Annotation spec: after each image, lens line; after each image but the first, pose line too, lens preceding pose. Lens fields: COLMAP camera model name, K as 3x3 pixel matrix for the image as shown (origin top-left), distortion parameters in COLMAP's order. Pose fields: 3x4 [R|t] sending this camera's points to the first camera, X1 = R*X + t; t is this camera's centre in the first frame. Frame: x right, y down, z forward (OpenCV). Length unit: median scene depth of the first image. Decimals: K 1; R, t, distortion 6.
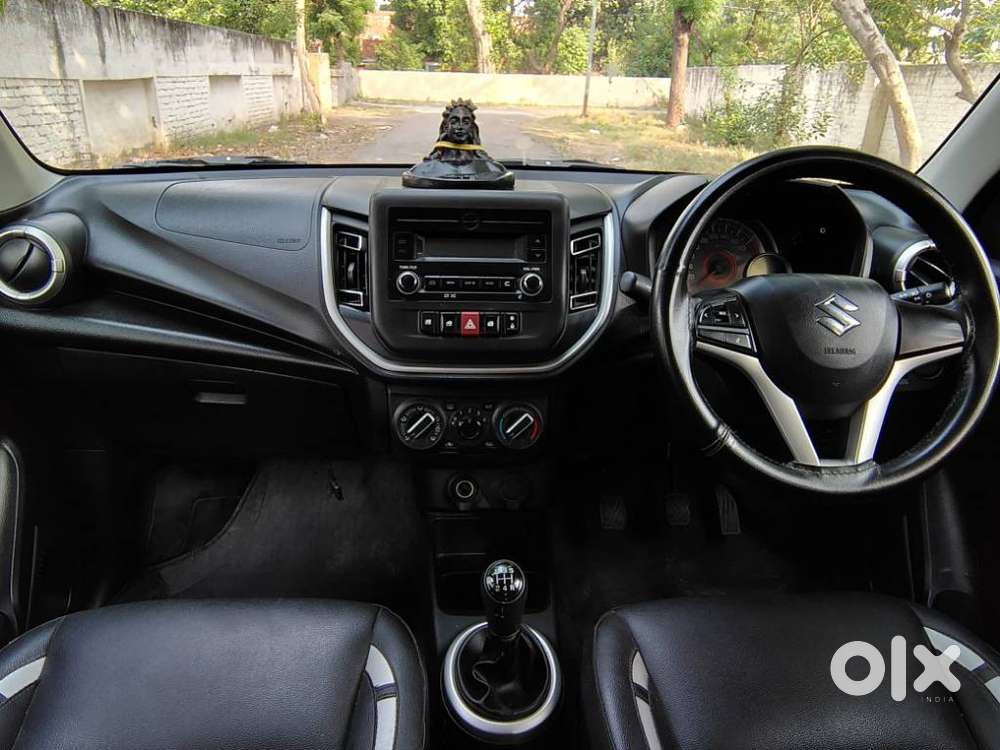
lens RADIAL K [[694.0, 0, 499.0], [0, 694.0, 366.1], [0, 0, 1]] dist [-0.015527, 0.010775]
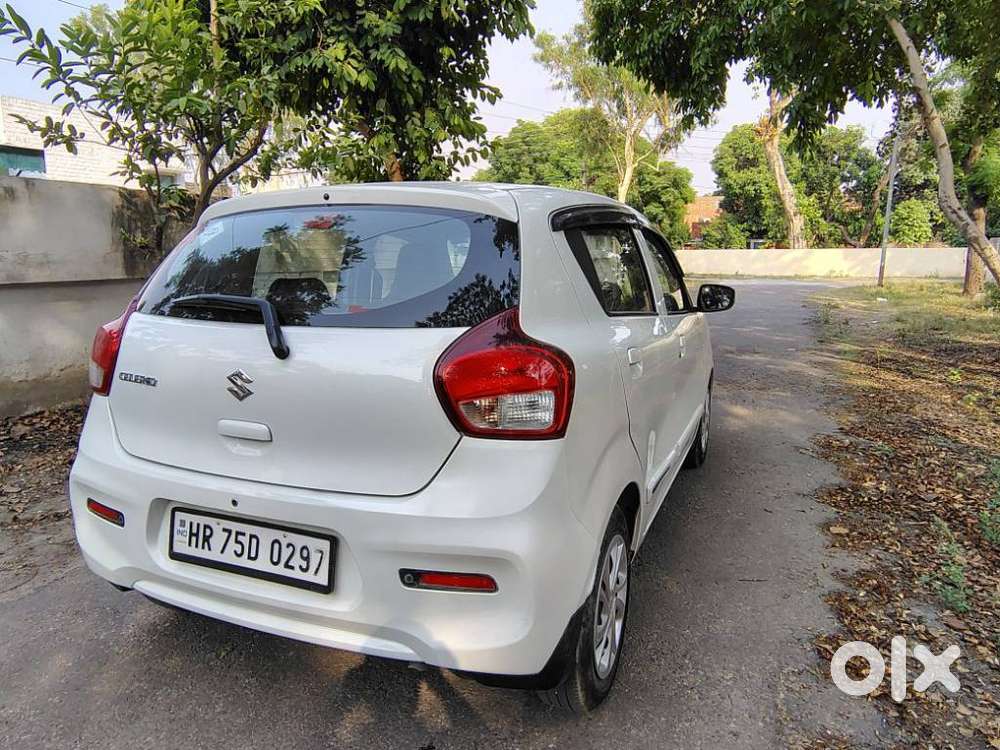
lens RADIAL K [[694.0, 0, 490.8], [0, 694.0, 369.4], [0, 0, 1]] dist [-0.015527, 0.010775]
pose [[0.892842, 0.041786, -0.448427, 0.047445], [-0.144018, 0.969896, -0.196368, 0.032513], [0.426722, 0.239908, 0.871982, -0.082852]]
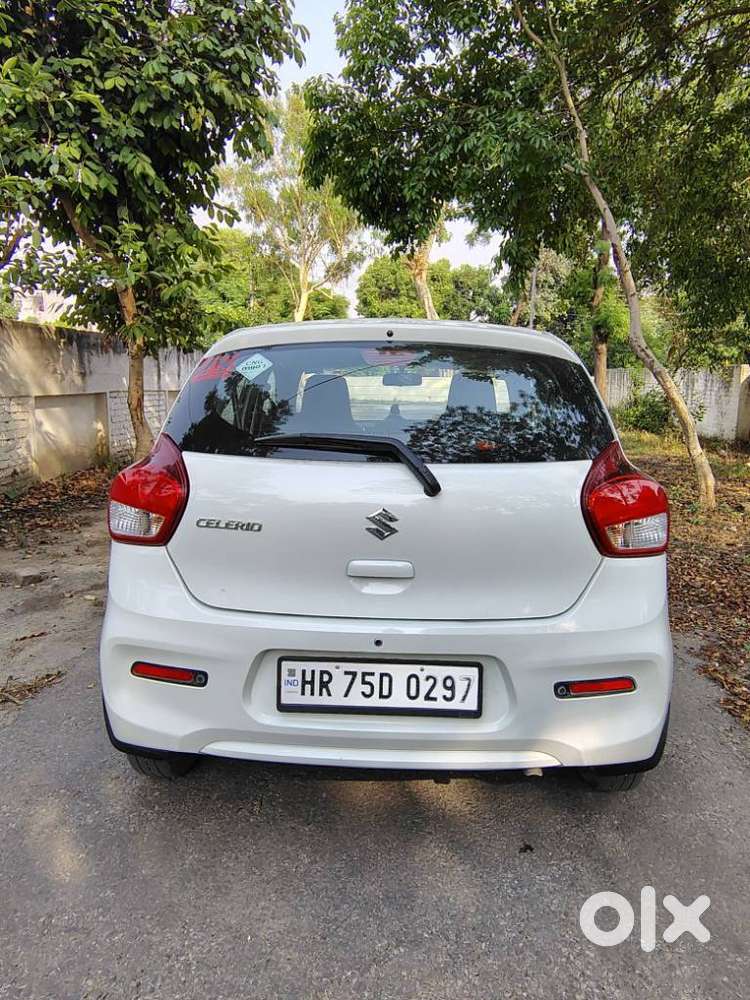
lens RADIAL K [[694.0, 0, 383.0], [0, 694.0, 508.4], [0, 0, 1]] dist [-0.015527, 0.010775]
pose [[0.993479, 0.002573, -0.113987, 0.011685], [-0.026070, 0.978387, -0.205134, 0.035755], [0.110995, 0.206768, 0.972074, -0.096300]]
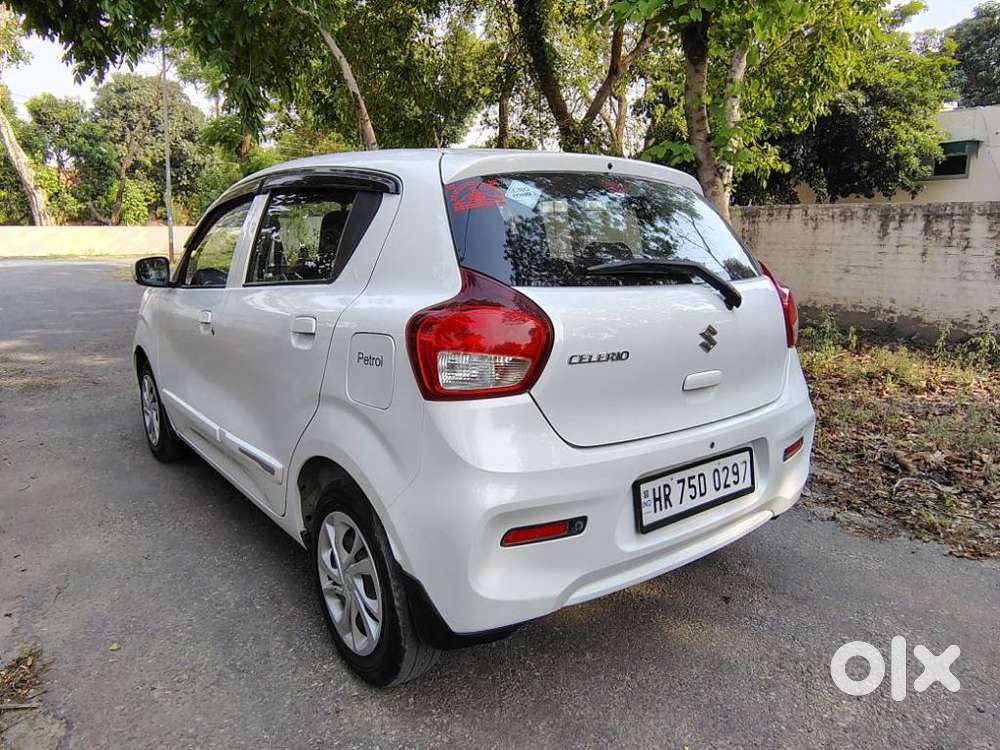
lens RADIAL K [[694.0, 0, 489.3], [0, 694.0, 374.4], [0, 0, 1]] dist [-0.015527, 0.010775]
pose [[0.835359, -0.136034, 0.532607, -0.042697], [0.228960, 0.966955, -0.112138, 0.031262], [-0.499753, 0.215621, 0.838901, -0.083621]]
